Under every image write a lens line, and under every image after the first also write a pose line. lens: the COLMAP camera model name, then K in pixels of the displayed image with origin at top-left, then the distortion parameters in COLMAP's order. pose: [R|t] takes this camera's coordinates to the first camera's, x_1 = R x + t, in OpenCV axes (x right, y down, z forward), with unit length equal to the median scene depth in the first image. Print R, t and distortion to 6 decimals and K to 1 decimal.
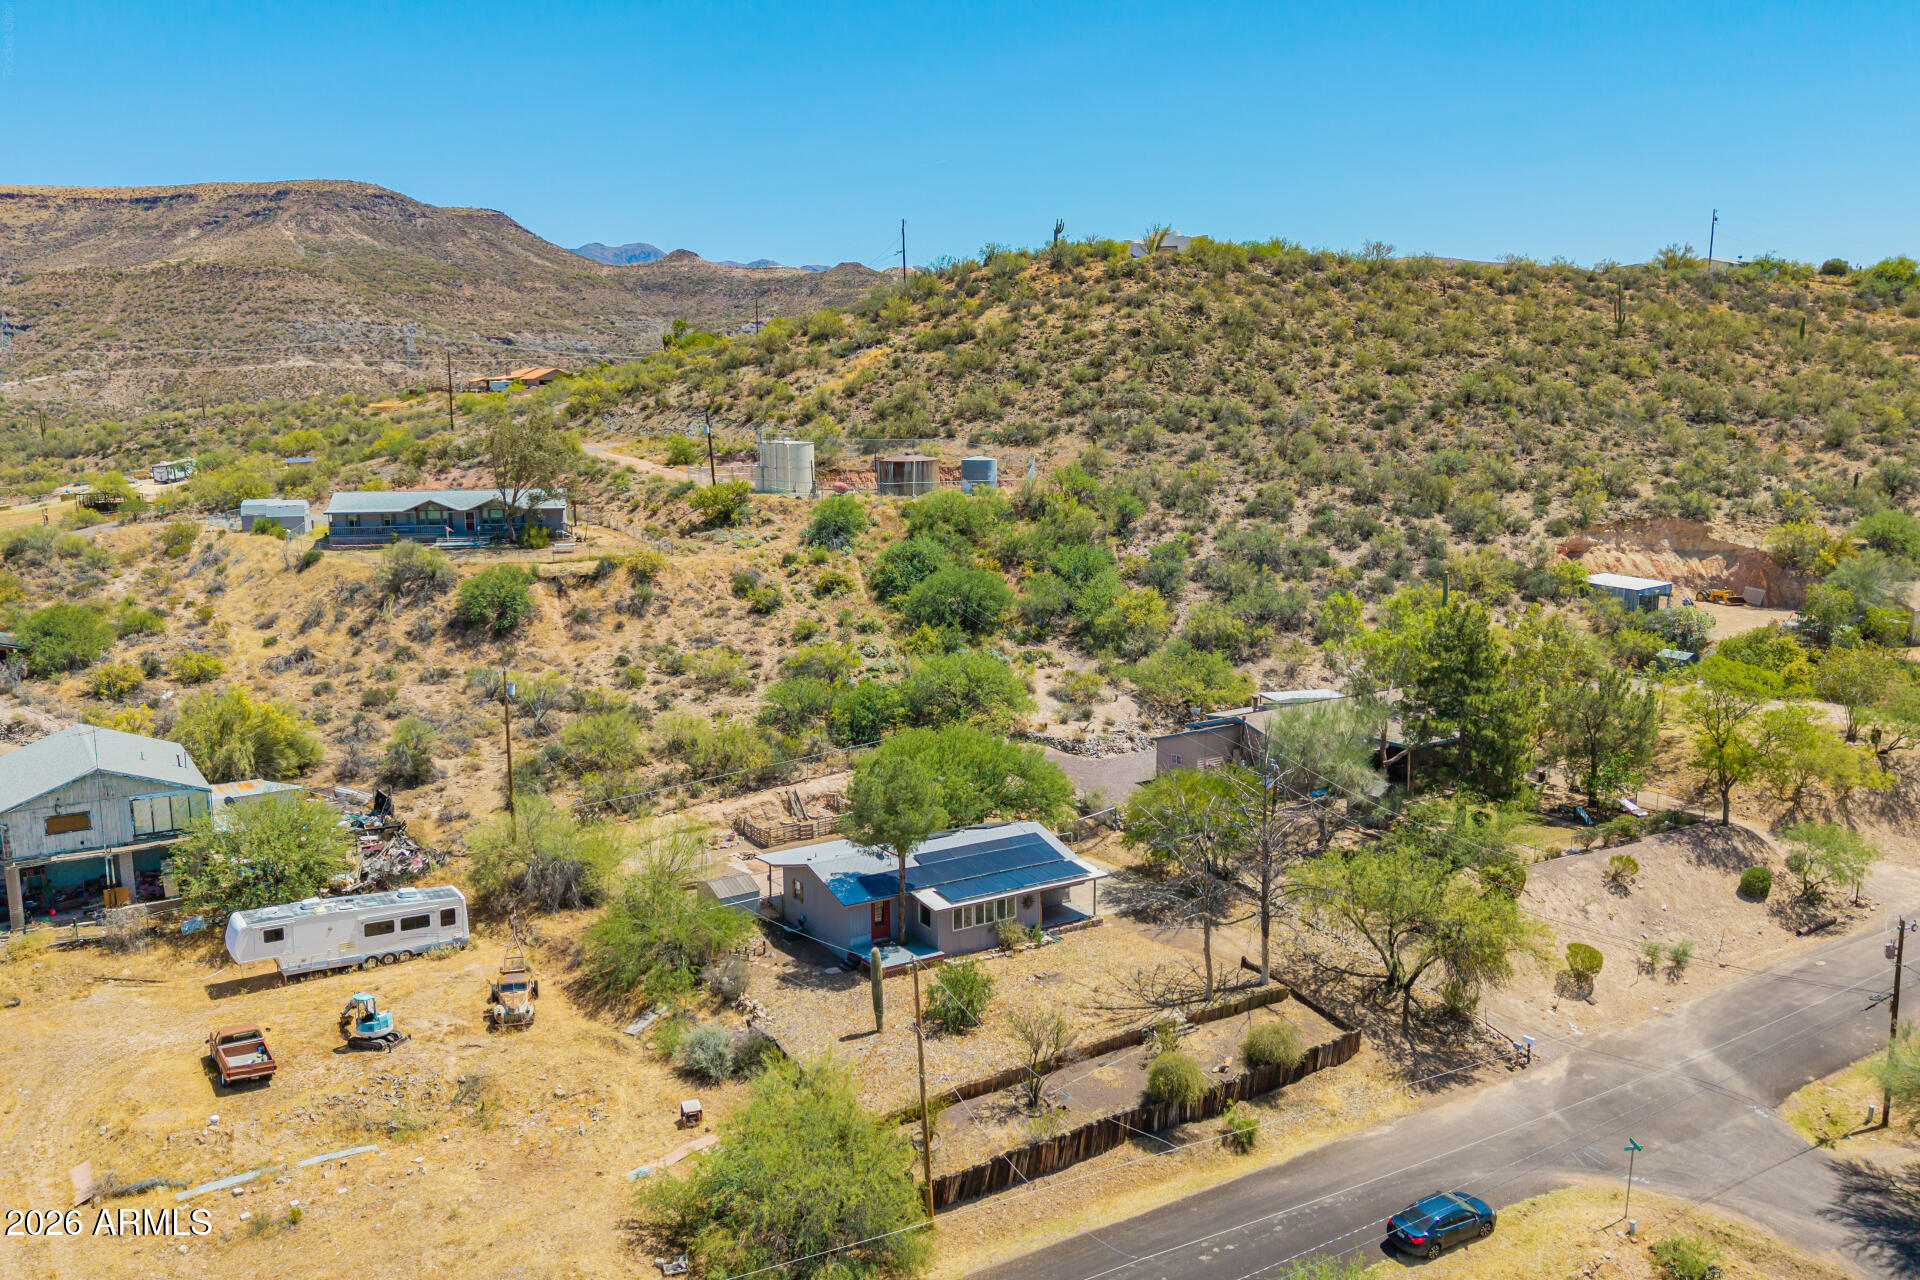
lens RADIAL K [[1553.6, 0, 948.2], [0, 1553.6, 630.6], [0, 0, 1]] dist [0.065764, -0.105161]
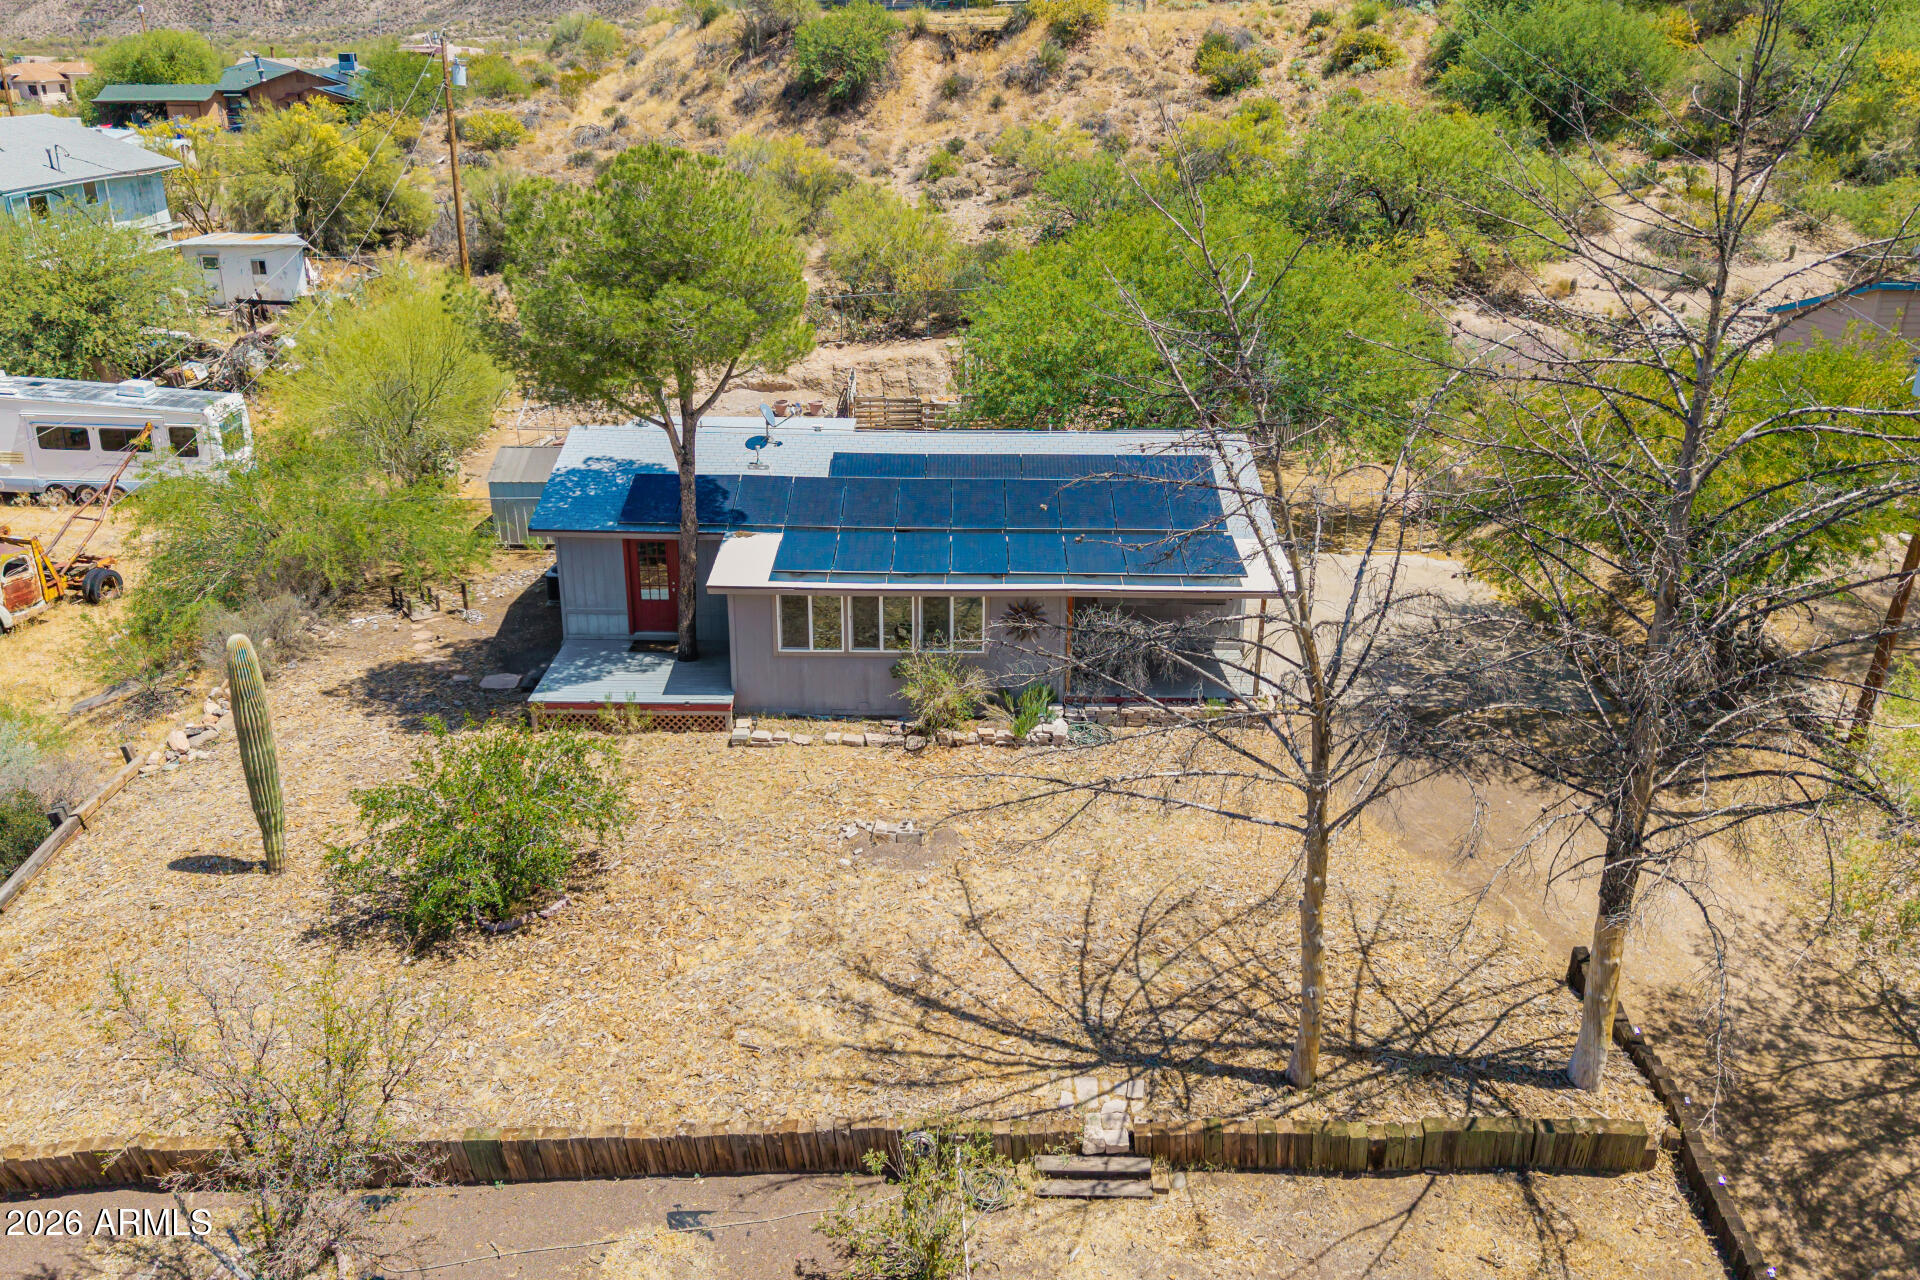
lens RADIAL K [[1553.6, 0, 948.5], [0, 1553.6, 651.0], [0, 0, 1]] dist [0.065764, -0.105161]
pose [[0.847954, 0.206900, -0.488024, 0.203267], [-0.095225, 0.965157, 0.243729, 0.092608], [0.521447, -0.160199, 0.838111, 0.663769]]
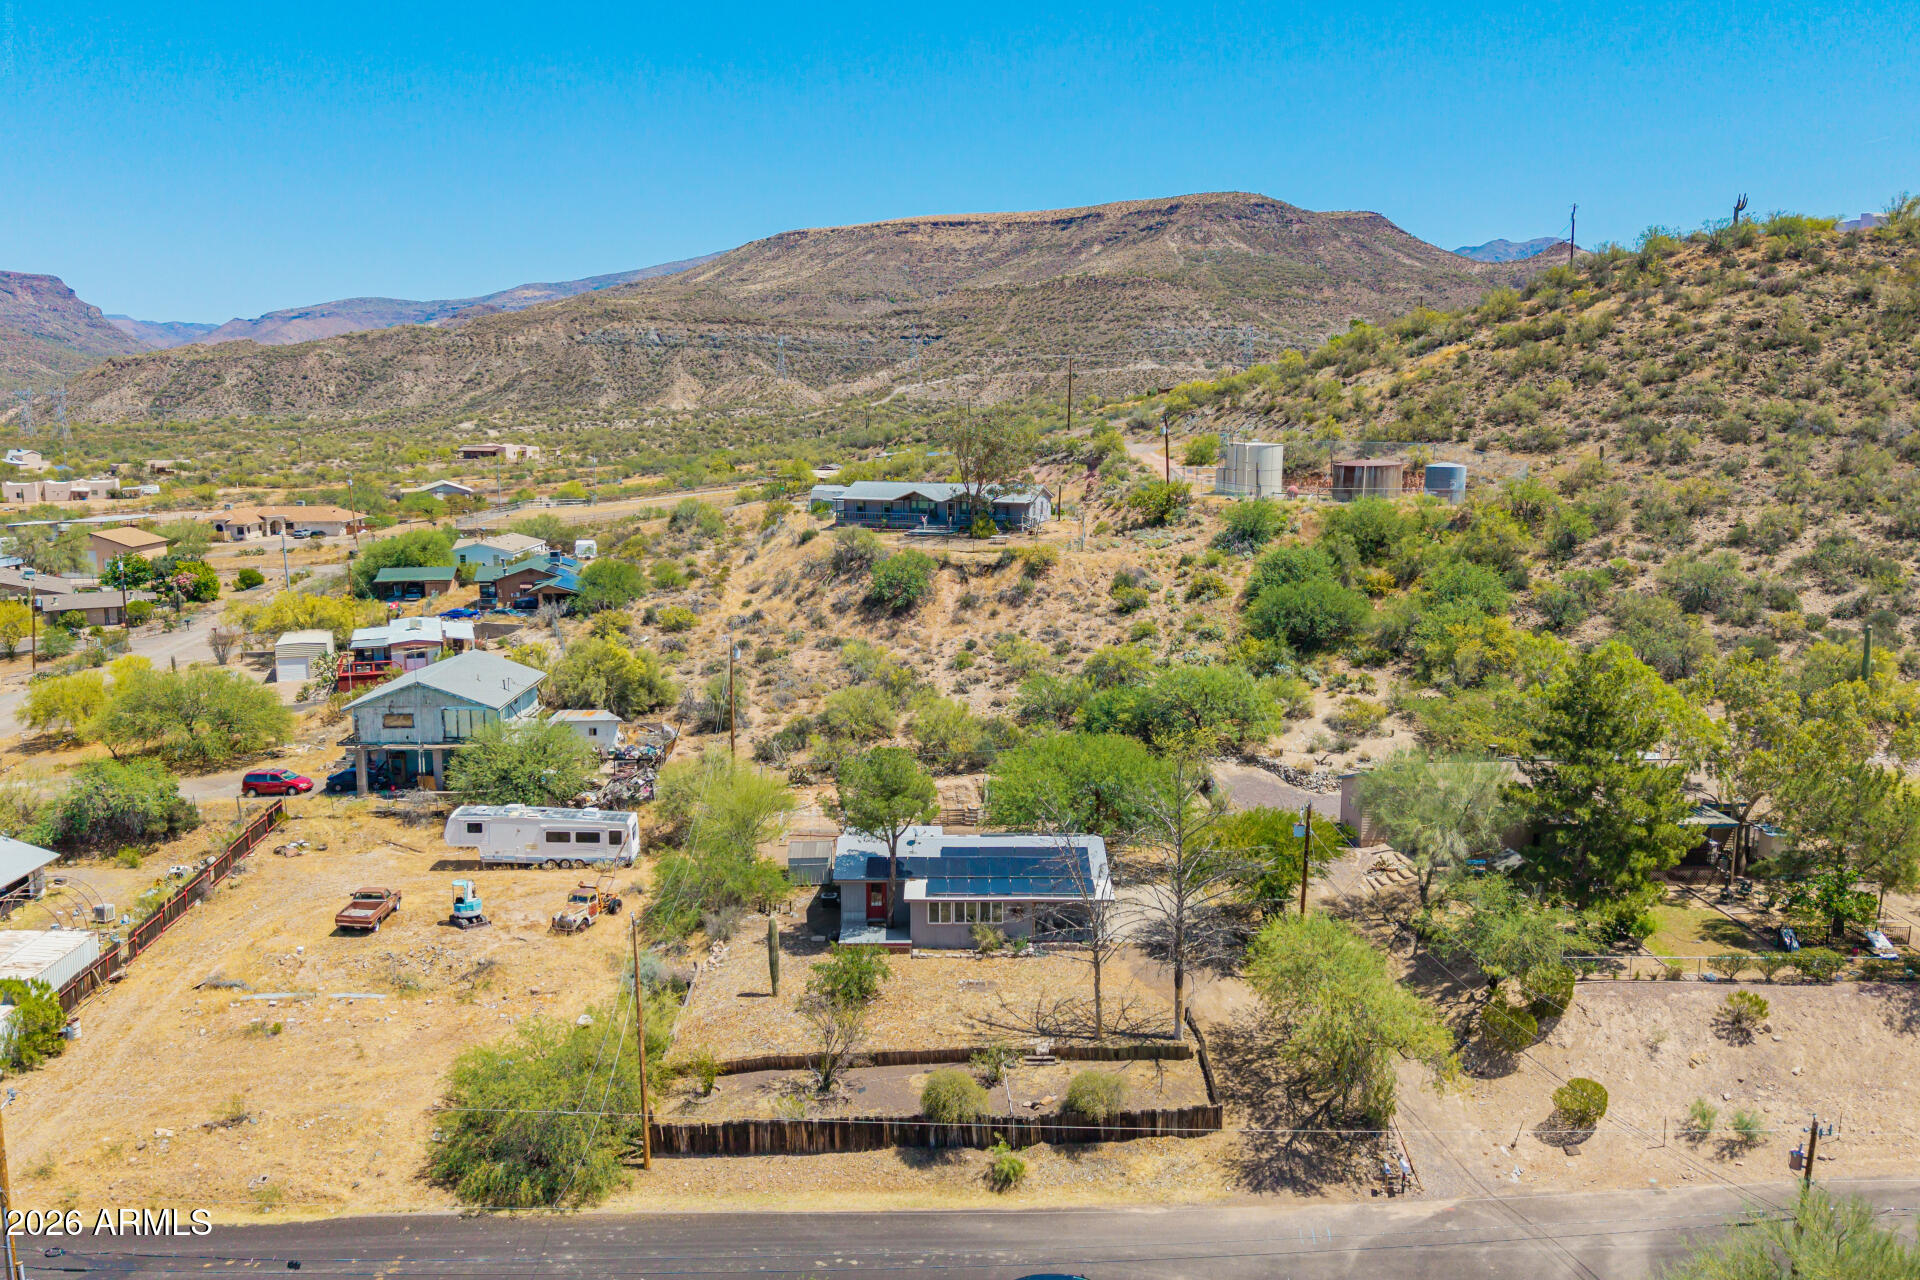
lens RADIAL K [[1553.6, 0, 946.2], [0, 1553.6, 625.0], [0, 0, 1]] dist [0.065764, -0.105161]
pose [[0.851856, 0.083296, -0.517110, 0.488155], [-0.085338, 0.996154, 0.019879, -0.020991], [0.516777, 0.027195, 0.855688, 0.121698]]
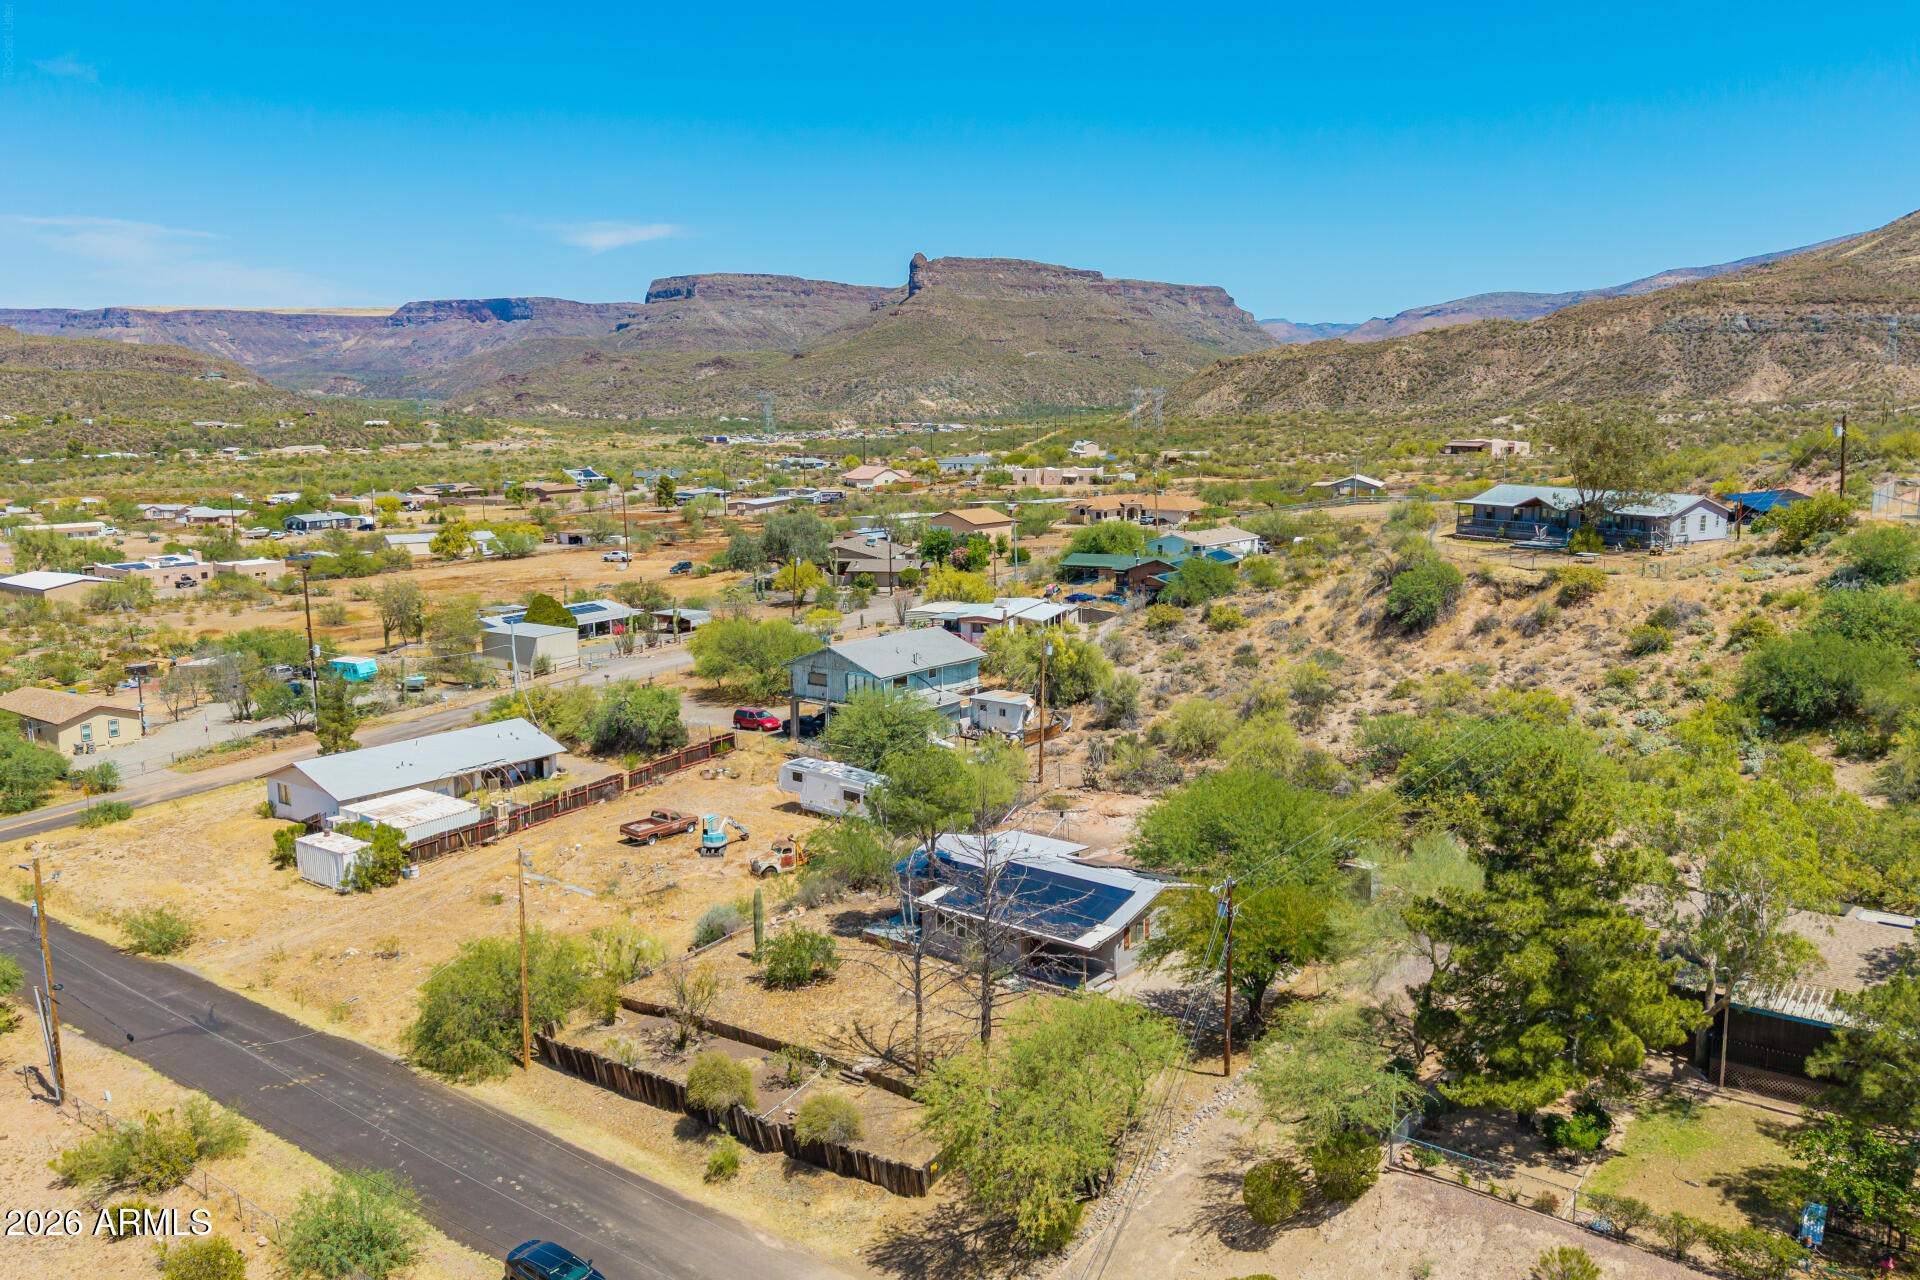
lens RADIAL K [[1553.6, 0, 940.8], [0, 1553.6, 623.2], [0, 0, 1]] dist [0.065764, -0.105161]
pose [[0.324536, 0.143433, -0.934935, 0.850167], [-0.140140, 0.984818, 0.102440, -0.097490], [0.935434, 0.097776, 0.339709, 0.600839]]
